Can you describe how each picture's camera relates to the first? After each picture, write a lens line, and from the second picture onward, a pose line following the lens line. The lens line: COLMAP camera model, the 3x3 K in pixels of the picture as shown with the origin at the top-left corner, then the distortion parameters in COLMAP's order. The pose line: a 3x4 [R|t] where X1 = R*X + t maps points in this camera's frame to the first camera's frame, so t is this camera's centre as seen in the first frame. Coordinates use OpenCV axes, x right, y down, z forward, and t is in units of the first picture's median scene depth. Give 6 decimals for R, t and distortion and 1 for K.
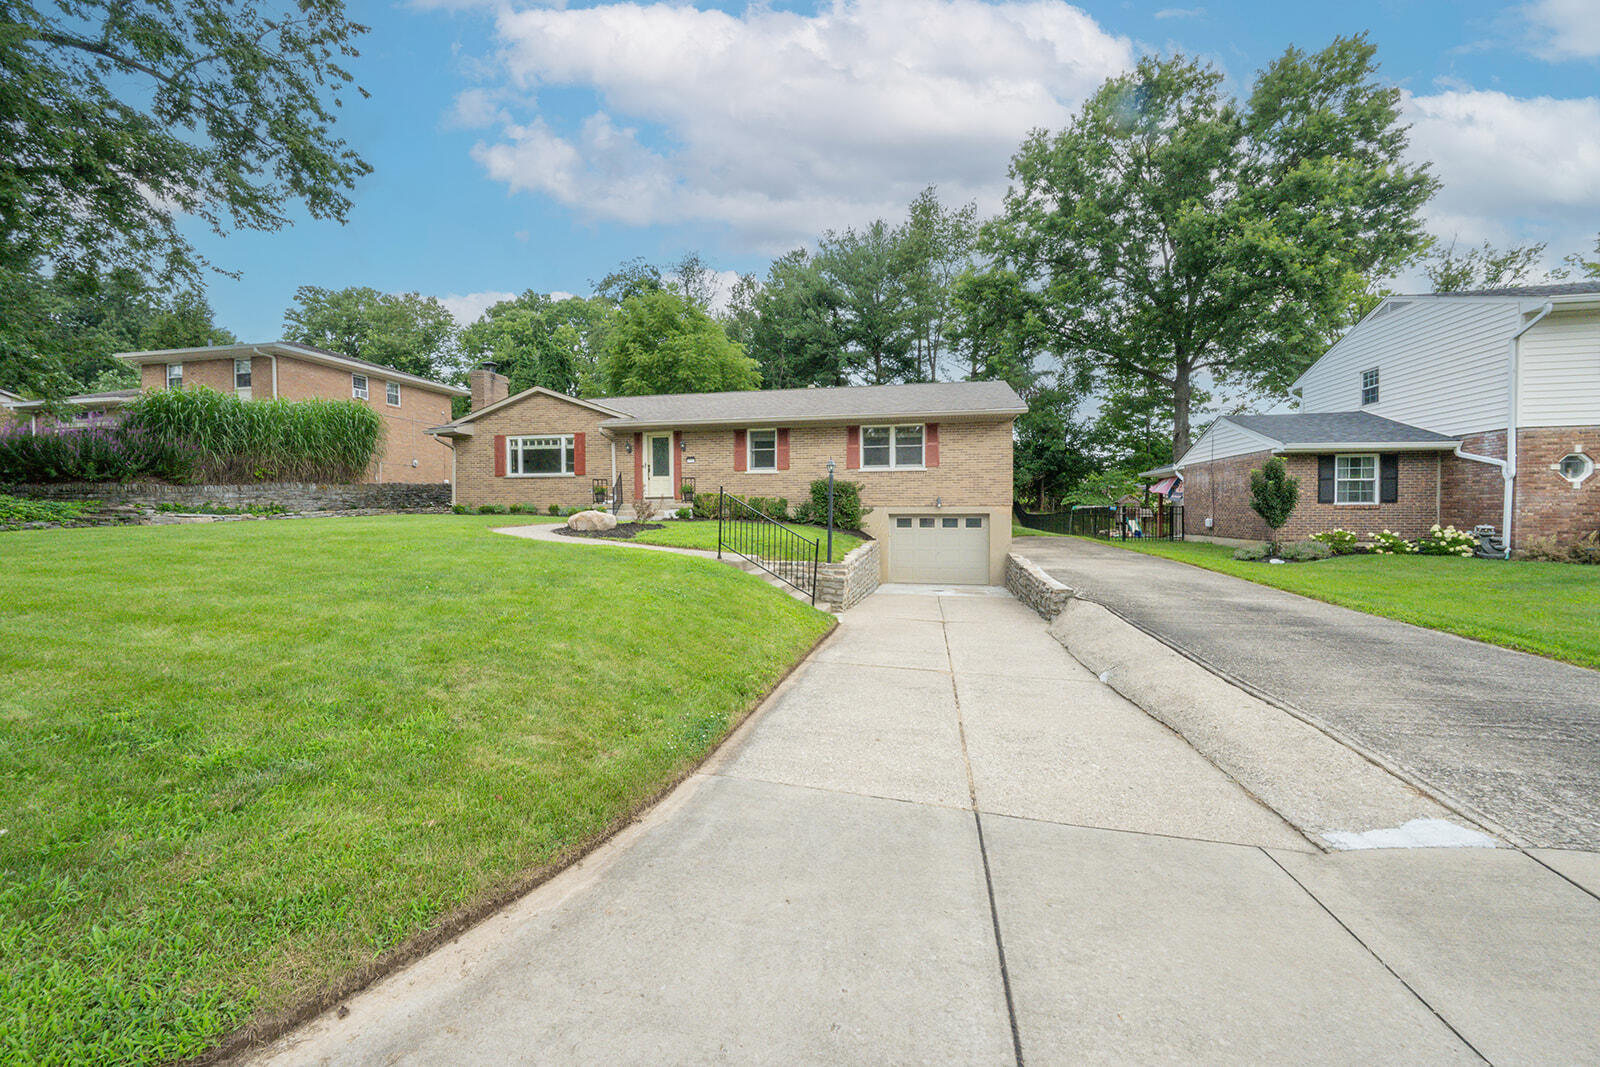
lens RADIAL K [[642.8, 0, 798.2], [0, 642.8, 525.1], [0, 0, 1]] dist [0.000437, 0.000194]
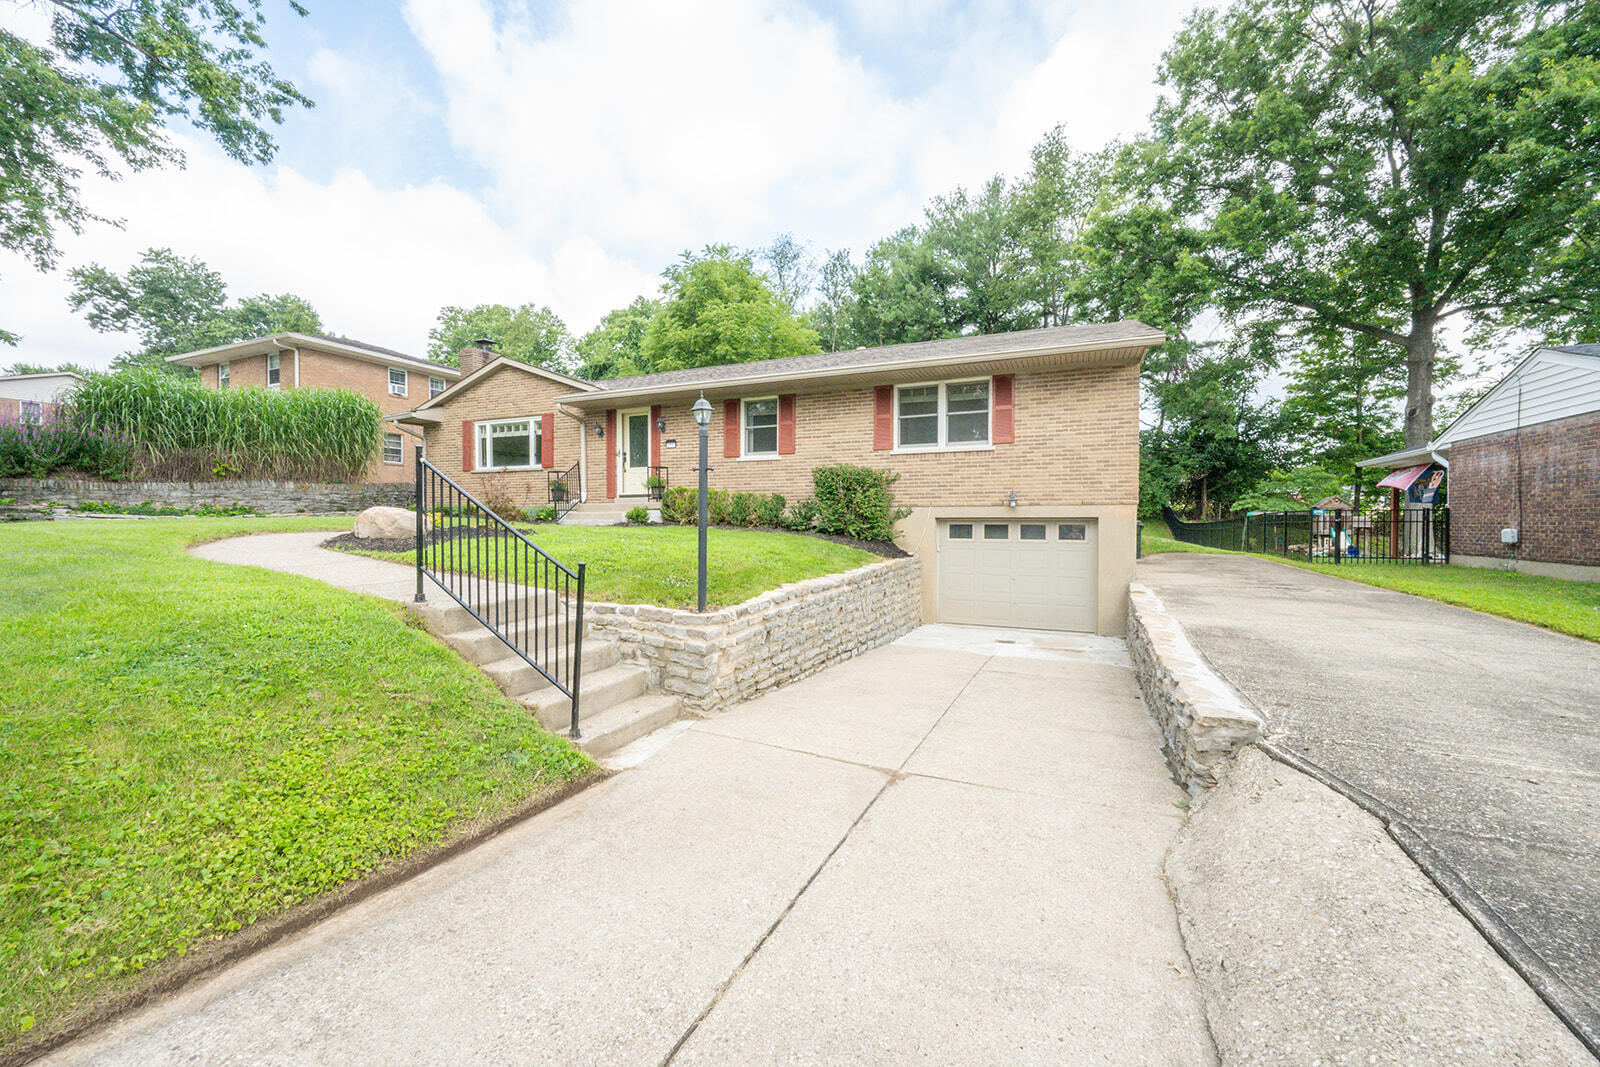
lens RADIAL K [[645.6, 0, 800.0], [0, 645.6, 533.5], [0, 0, 1]] dist [-0.000806, 0.000117]
pose [[0.979828, 0.008864, -0.199645, 0.117759], [-0.009064, 0.999959, -0.000087, 0.000053], [0.199636, 0.001895, 0.979868, 0.281779]]
